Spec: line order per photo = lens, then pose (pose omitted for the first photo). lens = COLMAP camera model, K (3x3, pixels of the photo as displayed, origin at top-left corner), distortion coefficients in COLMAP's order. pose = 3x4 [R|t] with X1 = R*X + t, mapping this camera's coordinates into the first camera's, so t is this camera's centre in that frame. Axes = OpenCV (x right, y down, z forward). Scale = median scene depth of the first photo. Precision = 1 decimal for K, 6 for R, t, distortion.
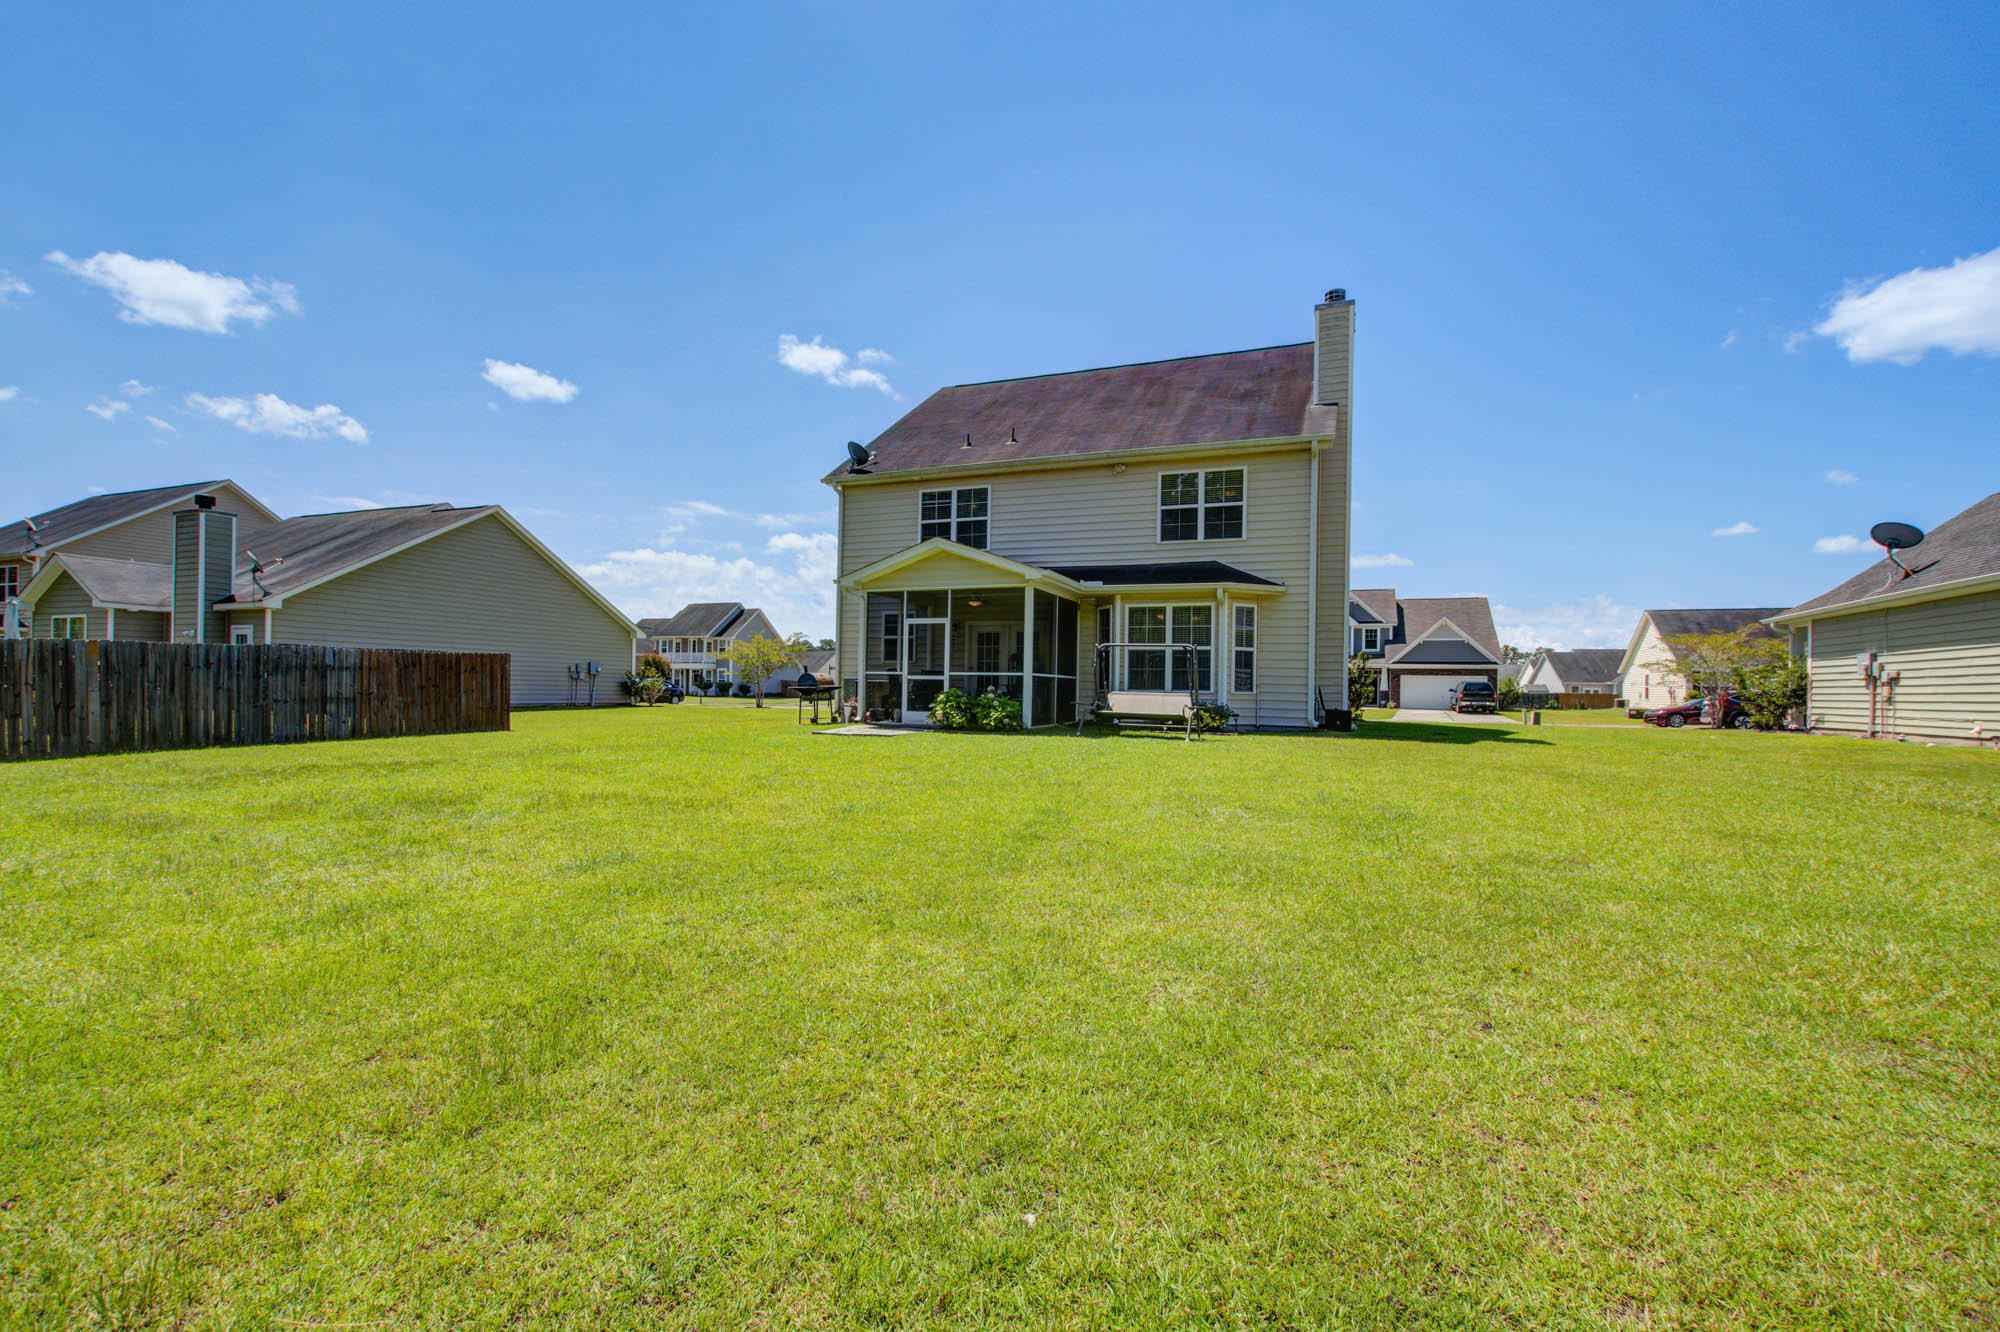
lens RADIAL K [[863.2, 0, 1000.0], [0, 863.2, 666.0], [0, 0, 1]] dist [0.035269, 0.000193]
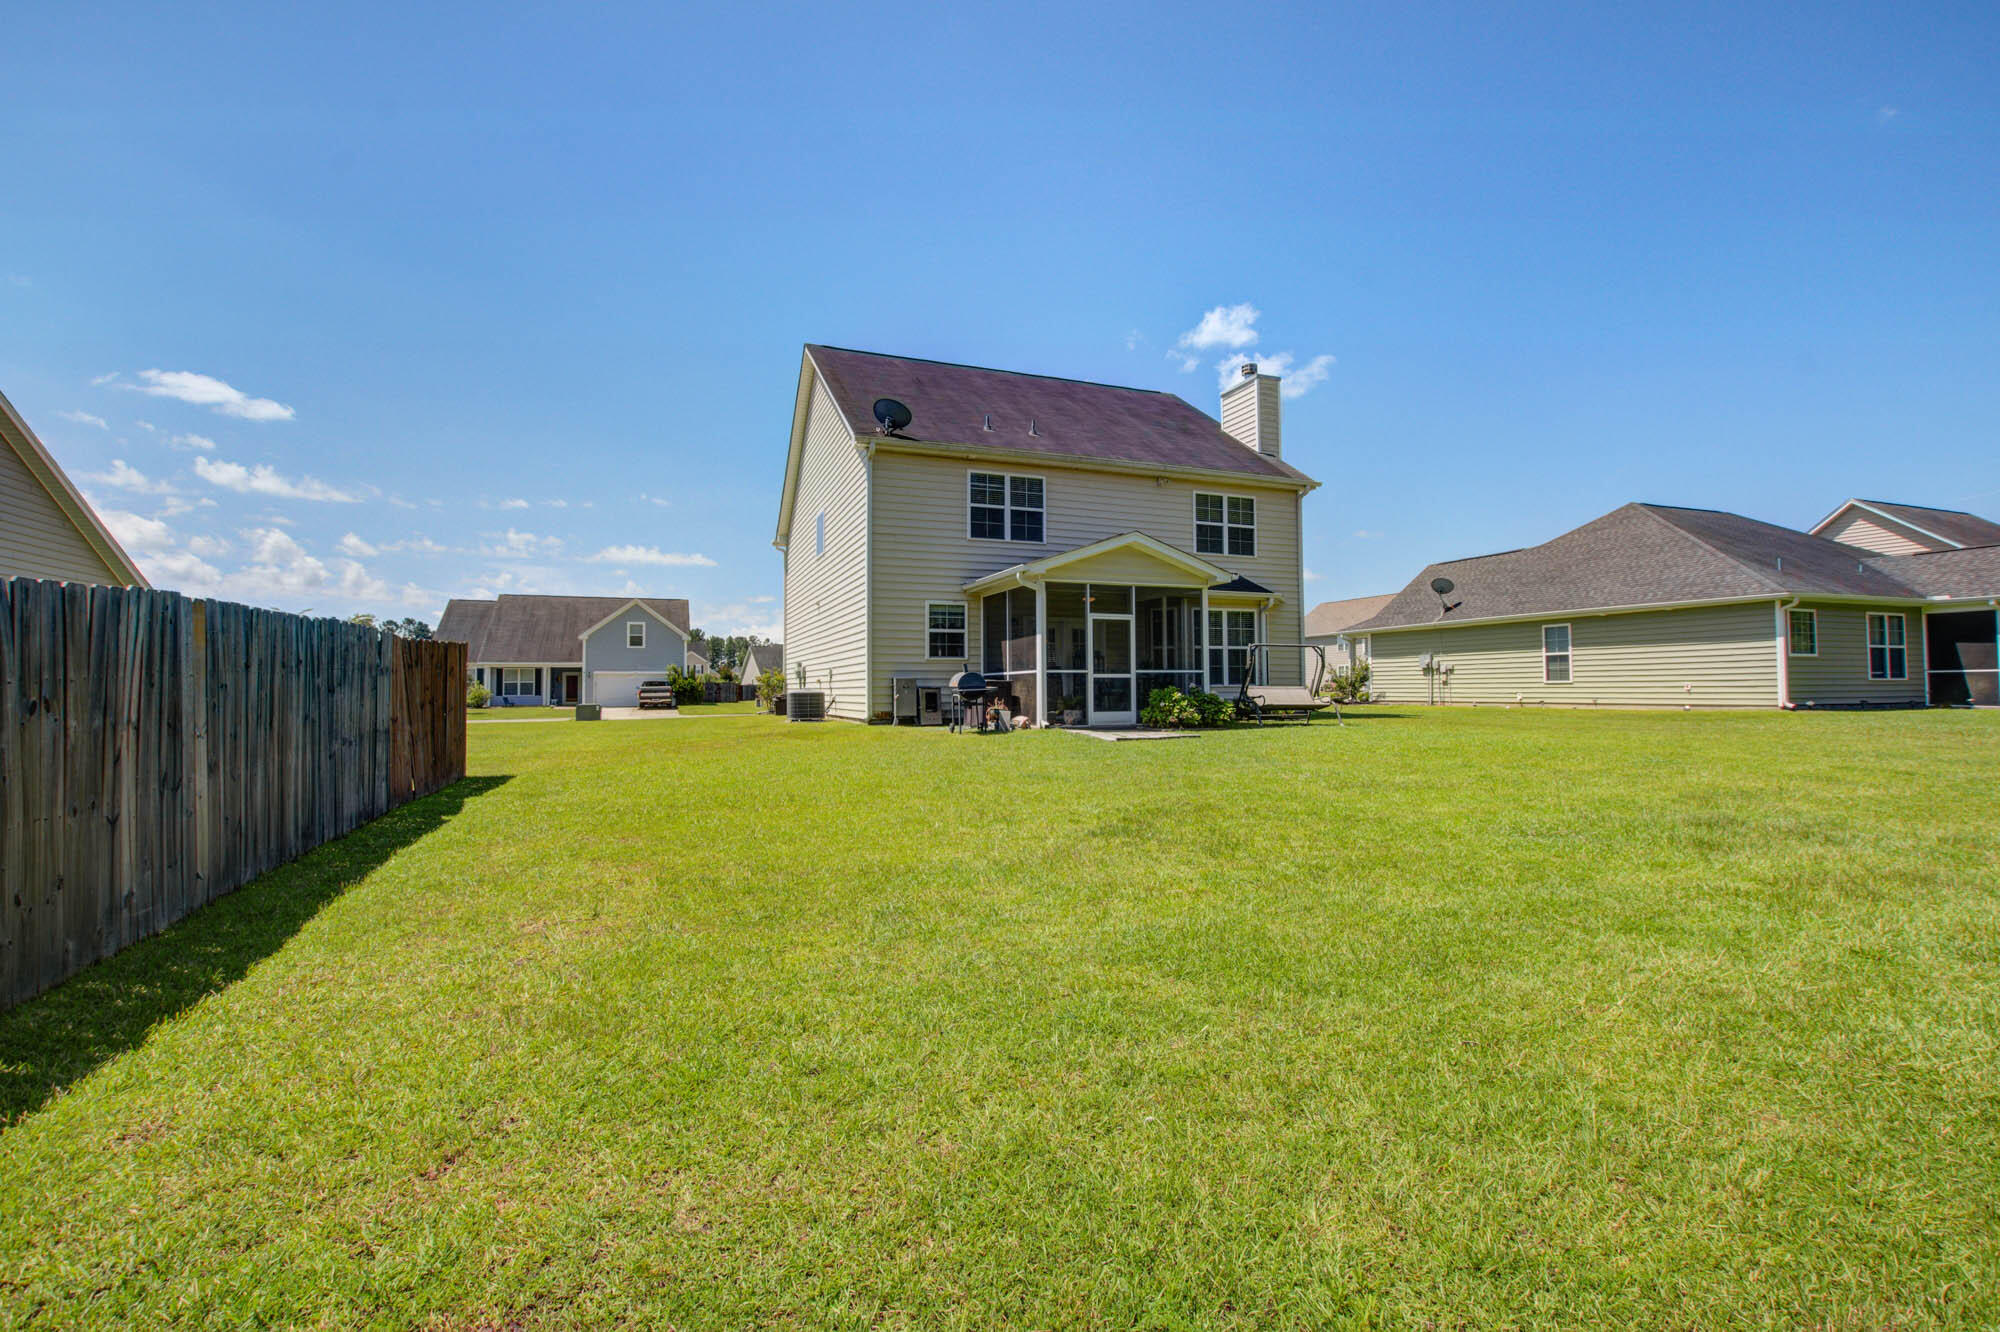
lens RADIAL K [[897.1, 0, 981.6], [0, 897.1, 642.2], [0, 0, 1]] dist [-0.012522, -0.000286]
pose [[0.746899, 0.015453, 0.664758, -0.790027], [-0.007883, 0.999865, -0.014387, -0.007497], [-0.664891, 0.005505, 0.746920, 0.311458]]
